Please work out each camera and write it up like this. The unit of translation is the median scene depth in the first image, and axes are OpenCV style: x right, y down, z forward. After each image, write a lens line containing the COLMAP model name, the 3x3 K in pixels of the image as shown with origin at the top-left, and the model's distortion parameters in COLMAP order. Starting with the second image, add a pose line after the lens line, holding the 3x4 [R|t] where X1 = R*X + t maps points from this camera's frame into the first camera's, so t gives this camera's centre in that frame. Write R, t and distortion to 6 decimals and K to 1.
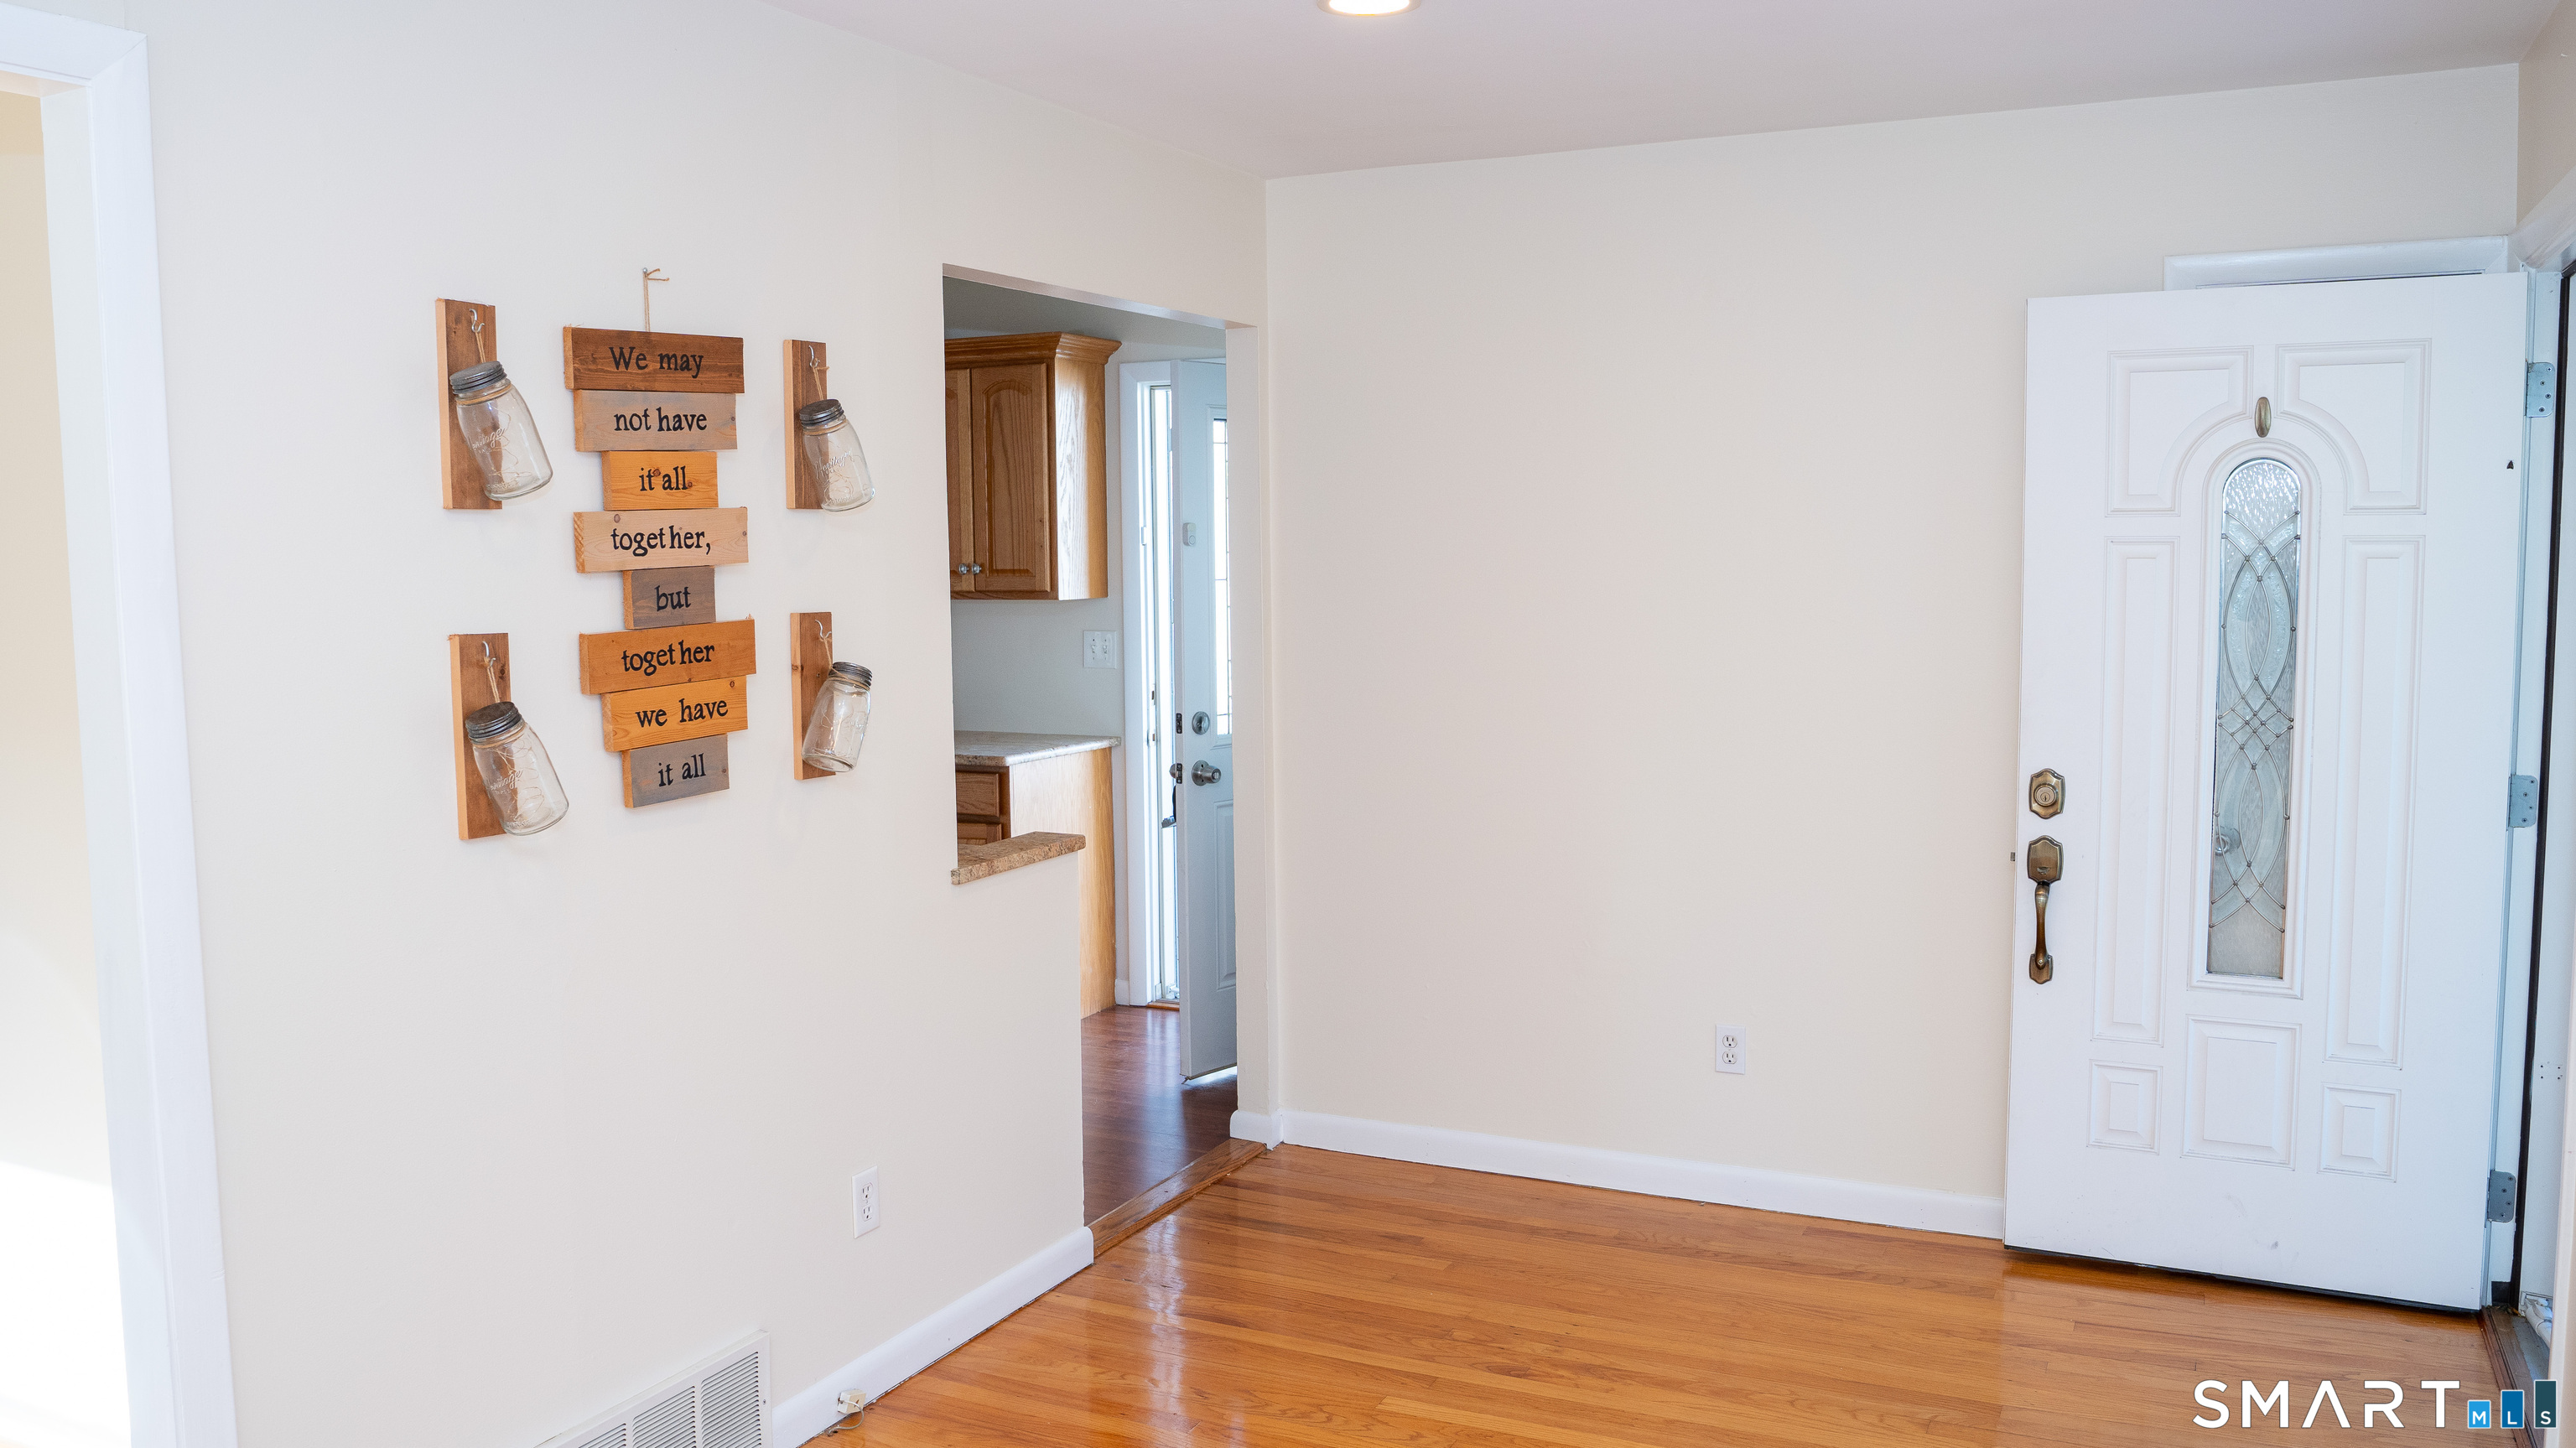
lens RADIAL K [[1959.8, 0, 1288.0], [0, 1959.8, 724.0], [0, 0, 1]] dist [-0.073605, 0.004521]
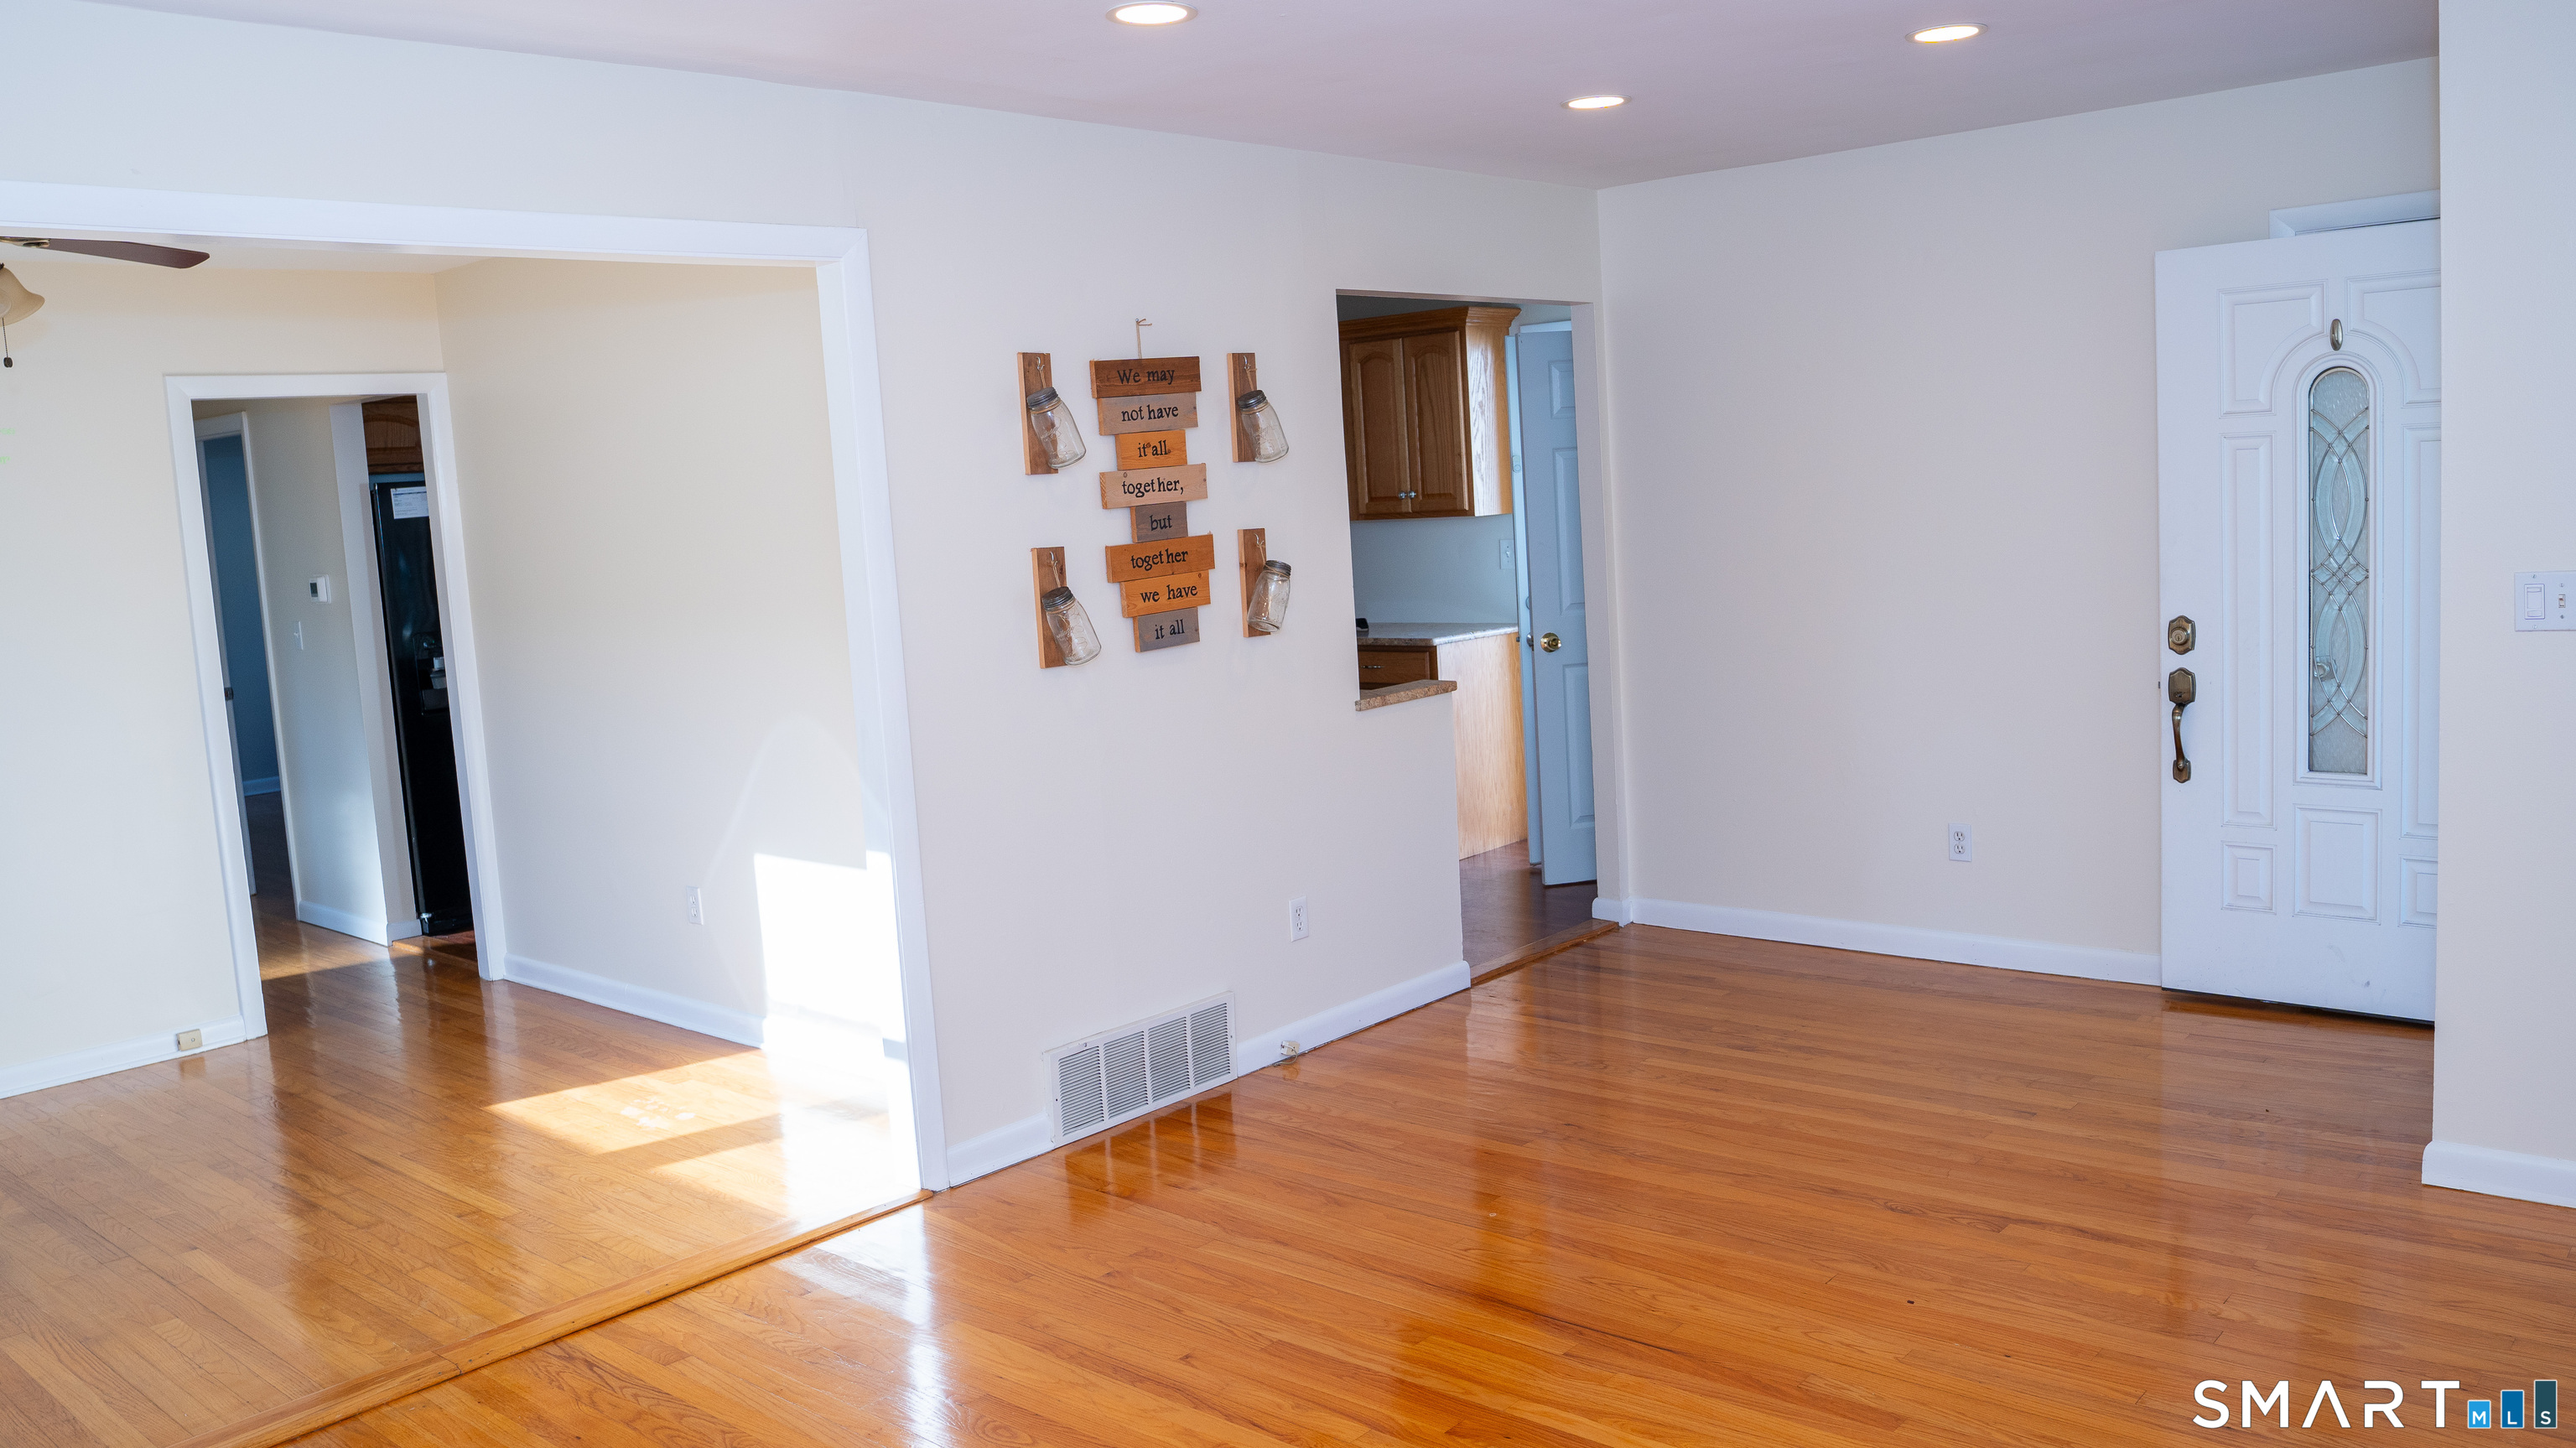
lens RADIAL K [[1959.8, 0, 1288.0], [0, 1959.8, 724.0], [0, 0, 1]] dist [-0.073605, 0.004521]
pose [[0.962231, -0.013470, -0.271900, 0.200871], [0.024369, 0.999027, 0.036750, 0.040489], [0.271140, -0.041988, 0.961624, -0.483450]]
